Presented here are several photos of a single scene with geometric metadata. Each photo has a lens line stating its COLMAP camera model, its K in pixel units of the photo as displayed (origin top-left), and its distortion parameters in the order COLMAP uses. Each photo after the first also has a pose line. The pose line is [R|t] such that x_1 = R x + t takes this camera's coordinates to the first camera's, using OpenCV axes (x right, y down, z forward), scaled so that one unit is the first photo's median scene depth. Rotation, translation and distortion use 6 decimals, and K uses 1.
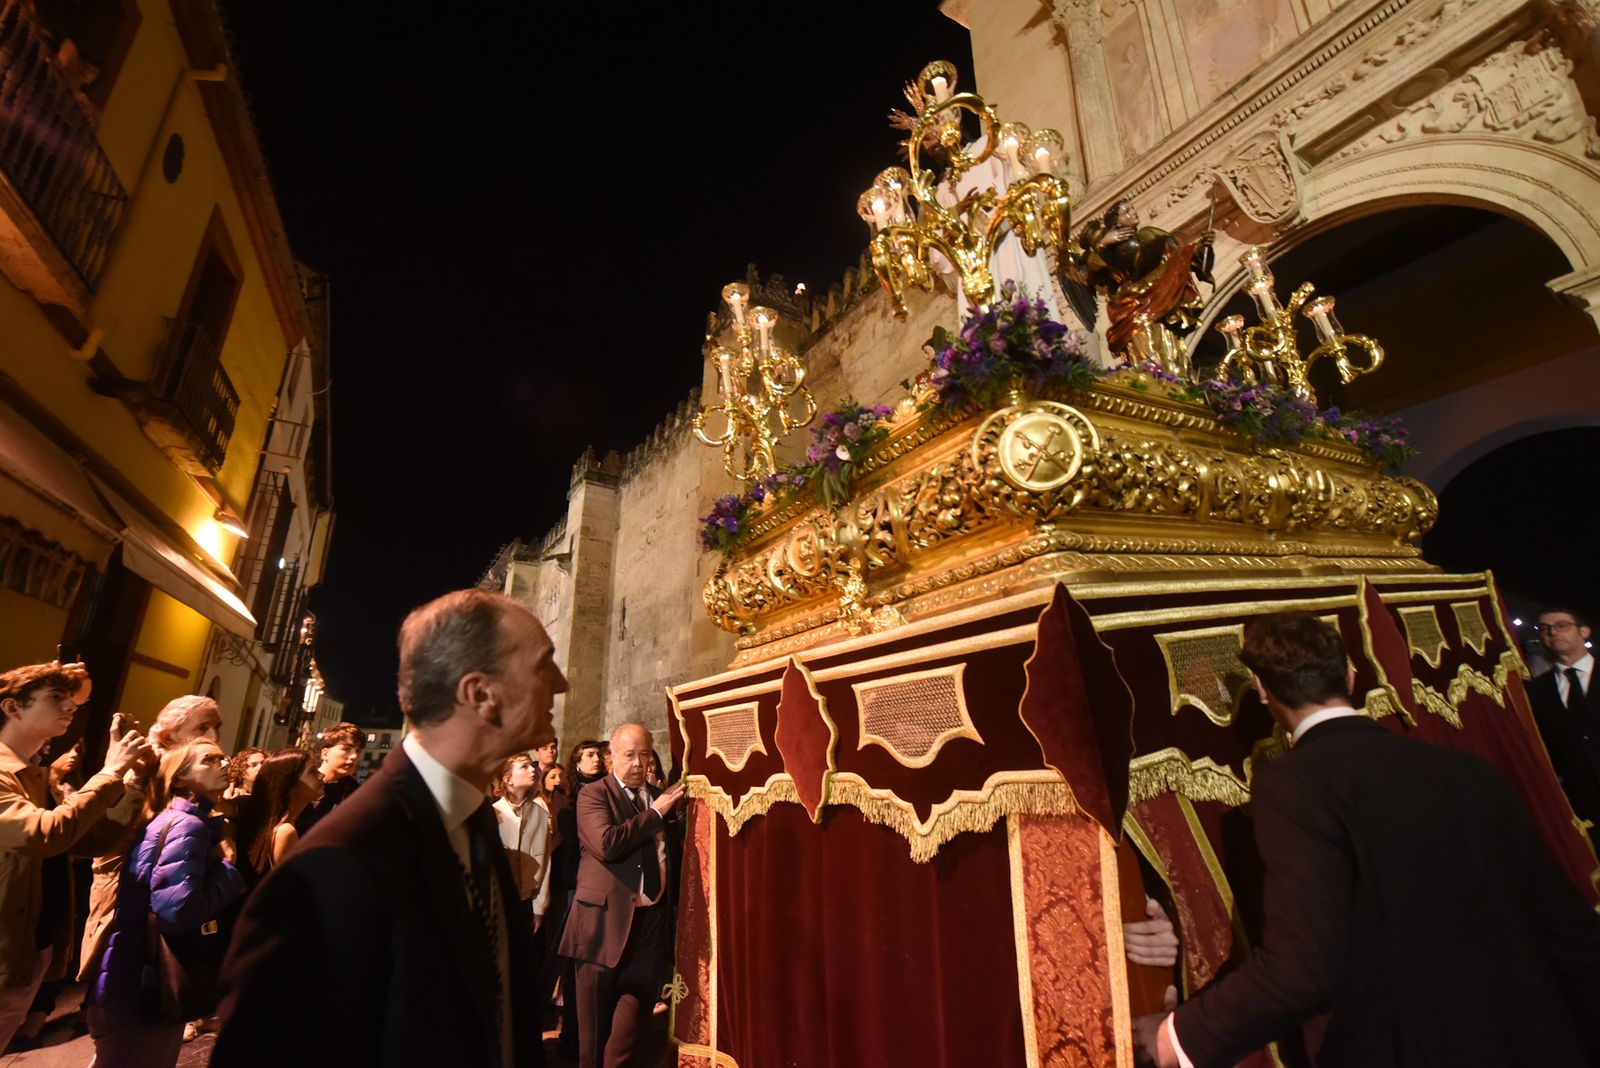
lens RADIAL K [[690.9, 0, 799.7], [0, 690.9, 530.2], [0, 0, 1]] dist [-0.002530, -0.006624]
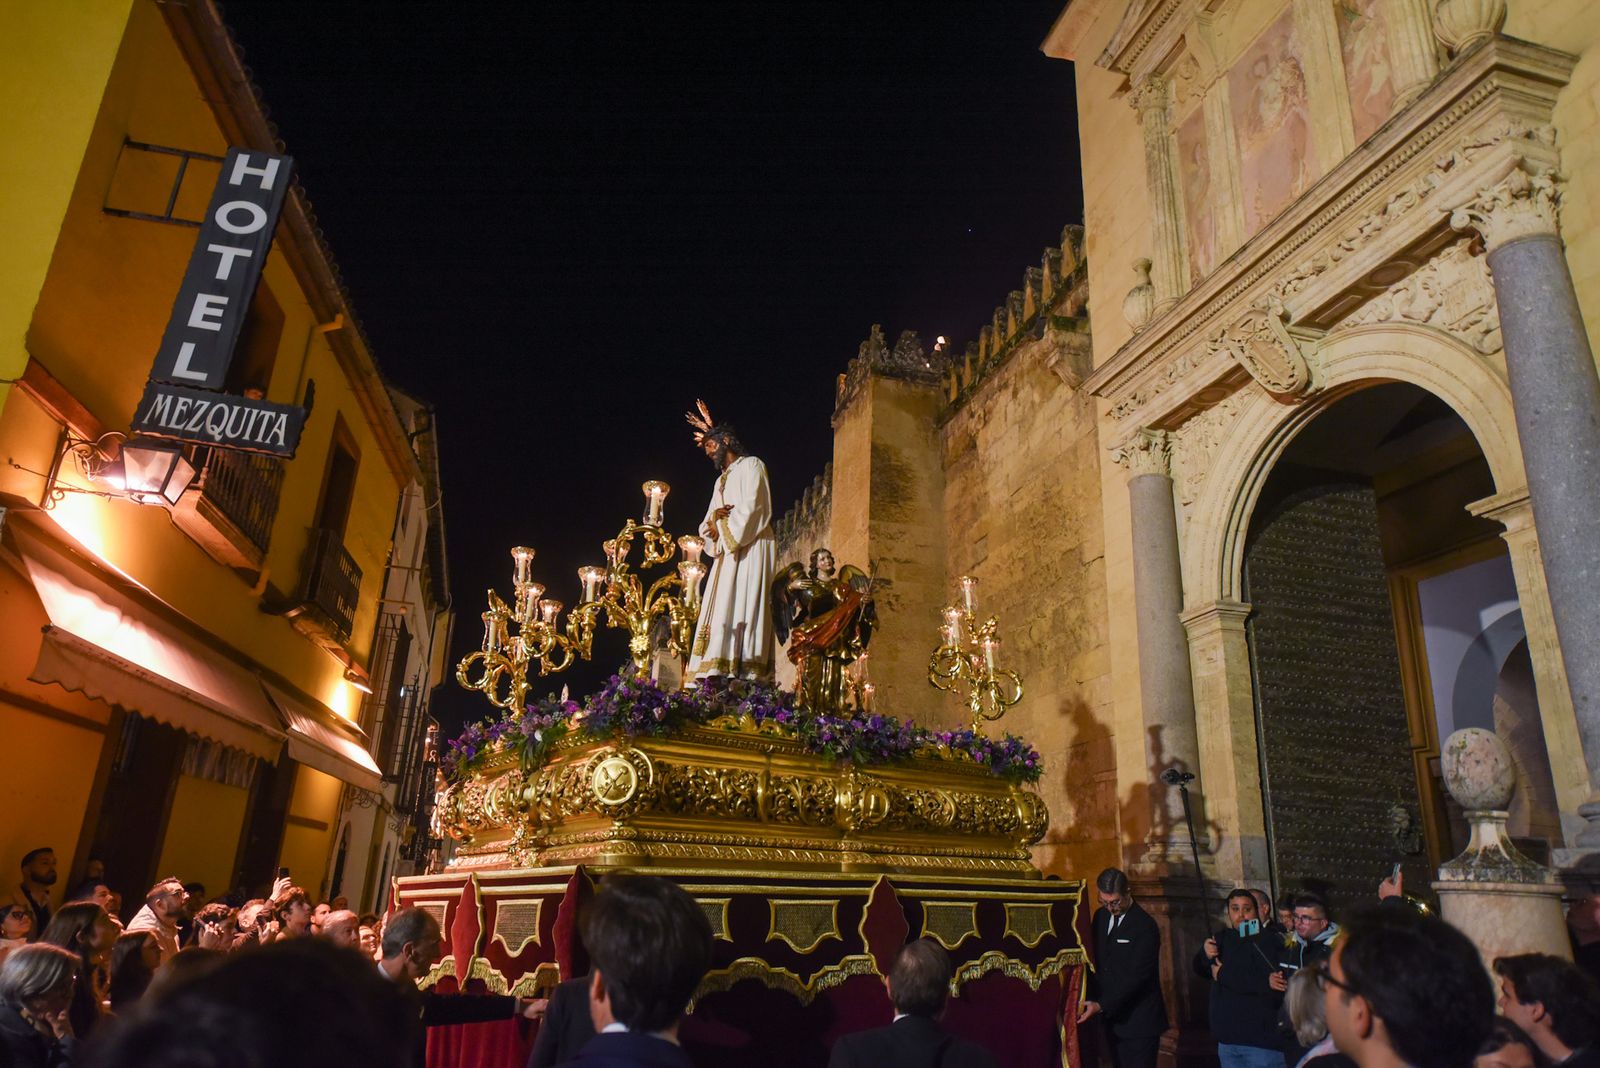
lens RADIAL K [[1000.5, 0, 795.3], [0, 1000.5, 540.9], [0, 0, 1]] dist [0.000215, -0.003302]
pose [[0.962536, -0.055935, -0.265322, 0.284427], [0.046767, 0.998074, -0.040749, -0.158853], [0.267090, 0.026814, 0.963298, -0.364613]]
